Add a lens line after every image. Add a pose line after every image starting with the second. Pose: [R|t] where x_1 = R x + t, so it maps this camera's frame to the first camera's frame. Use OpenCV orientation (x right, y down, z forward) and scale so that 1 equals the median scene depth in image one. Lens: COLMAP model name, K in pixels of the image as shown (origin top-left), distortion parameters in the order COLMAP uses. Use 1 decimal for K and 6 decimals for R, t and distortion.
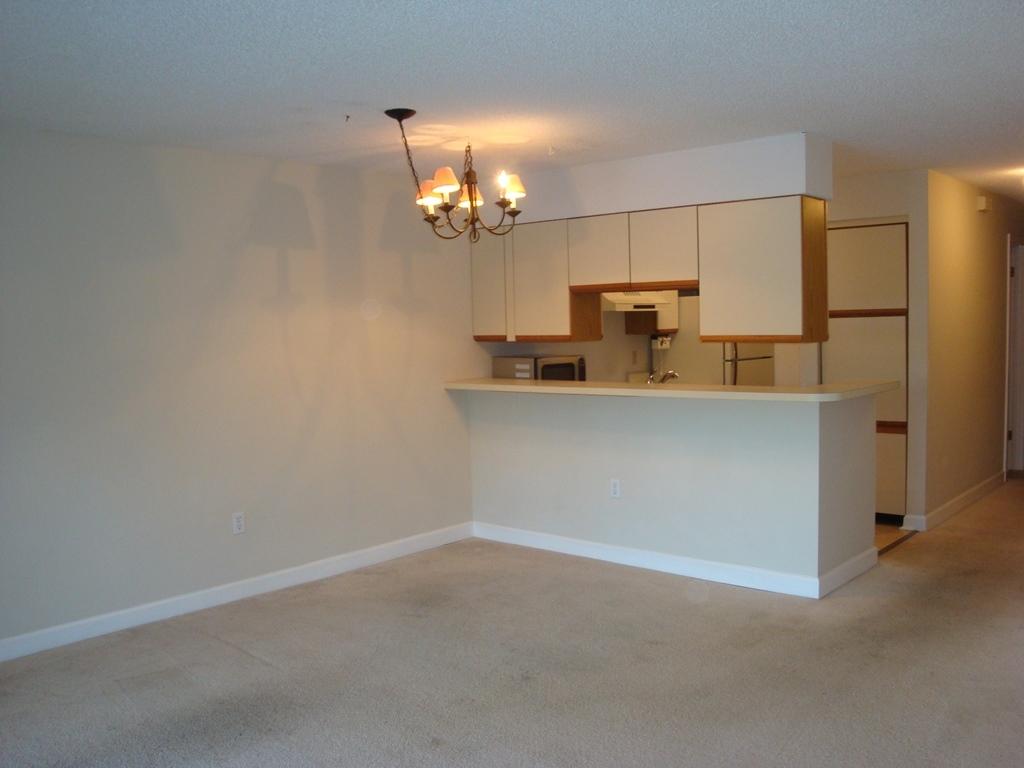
lens RADIAL K [[913.6, 0, 514.4], [0, 913.6, 389.7], [0, 0, 1]] dist [-0.168992, 0.172283]
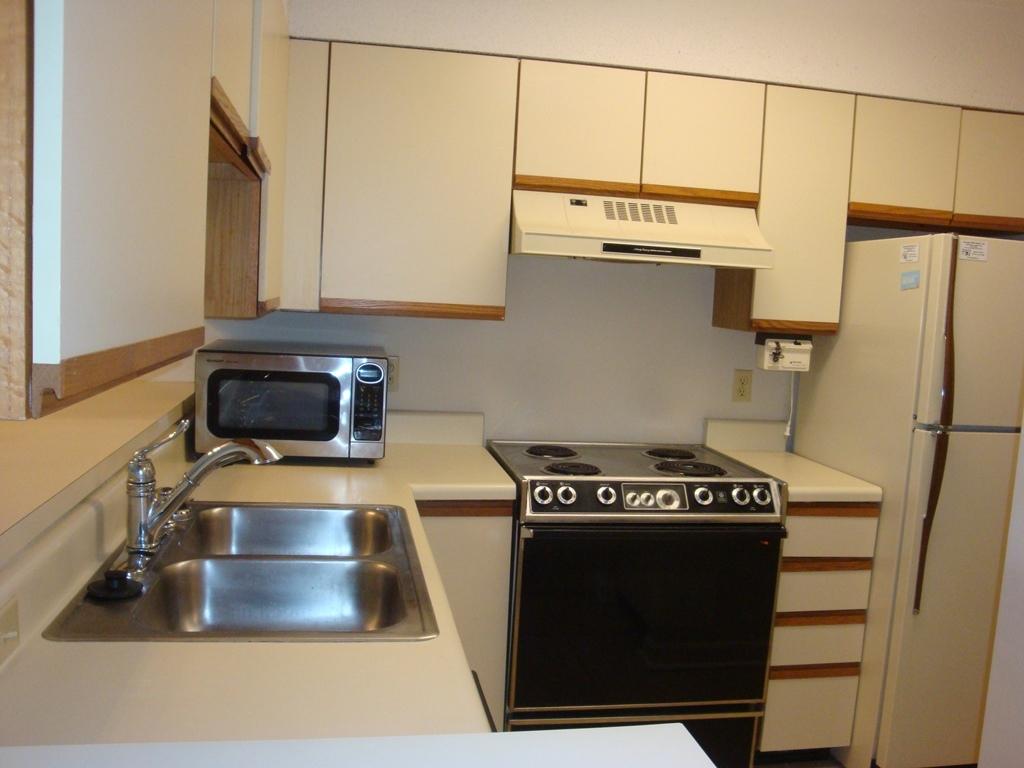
lens RADIAL K [[913.6, 0, 514.4], [0, 913.6, 389.7], [0, 0, 1]] dist [-0.168992, 0.172283]
pose [[0.776850, 0.129626, -0.616199, 0.398002], [-0.118336, 0.991200, 0.059326, -0.058757], [0.618467, 0.026831, 0.785353, 0.794296]]
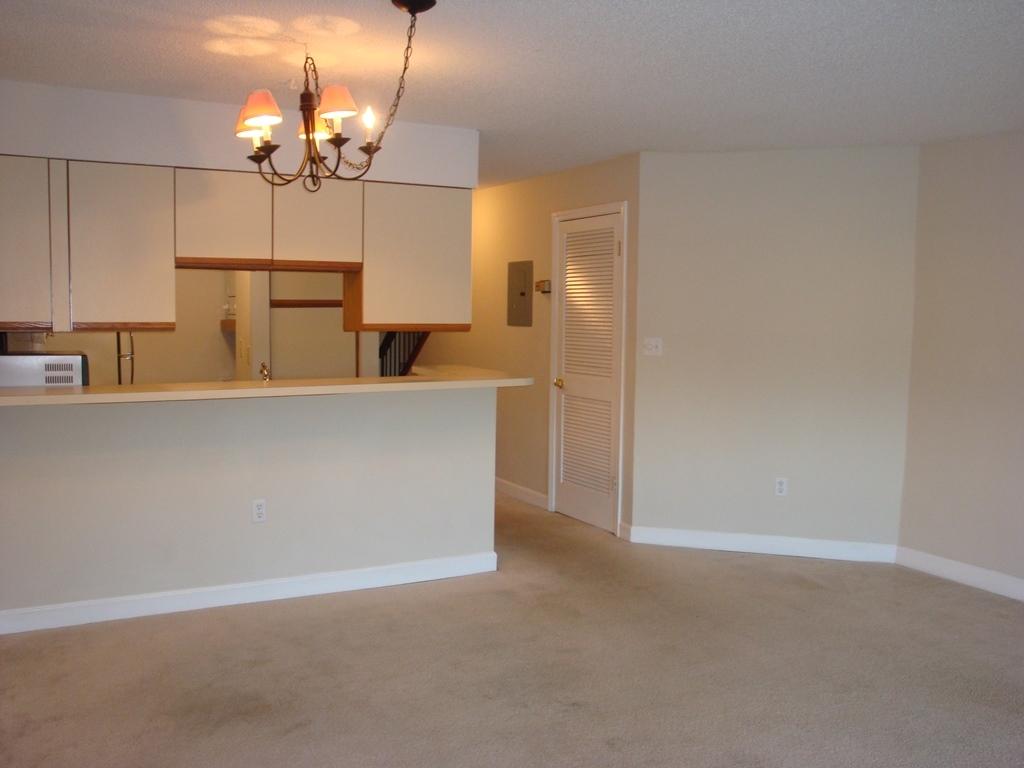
lens RADIAL K [[913.6, 0, 514.4], [0, 913.6, 389.7], [0, 0, 1]] dist [-0.168992, 0.172283]
pose [[0.343120, -0.052023, 0.937850, -0.569864], [0.048690, 0.998108, 0.037552, -0.019229], [-0.938029, 0.032779, 0.345004, 0.510947]]
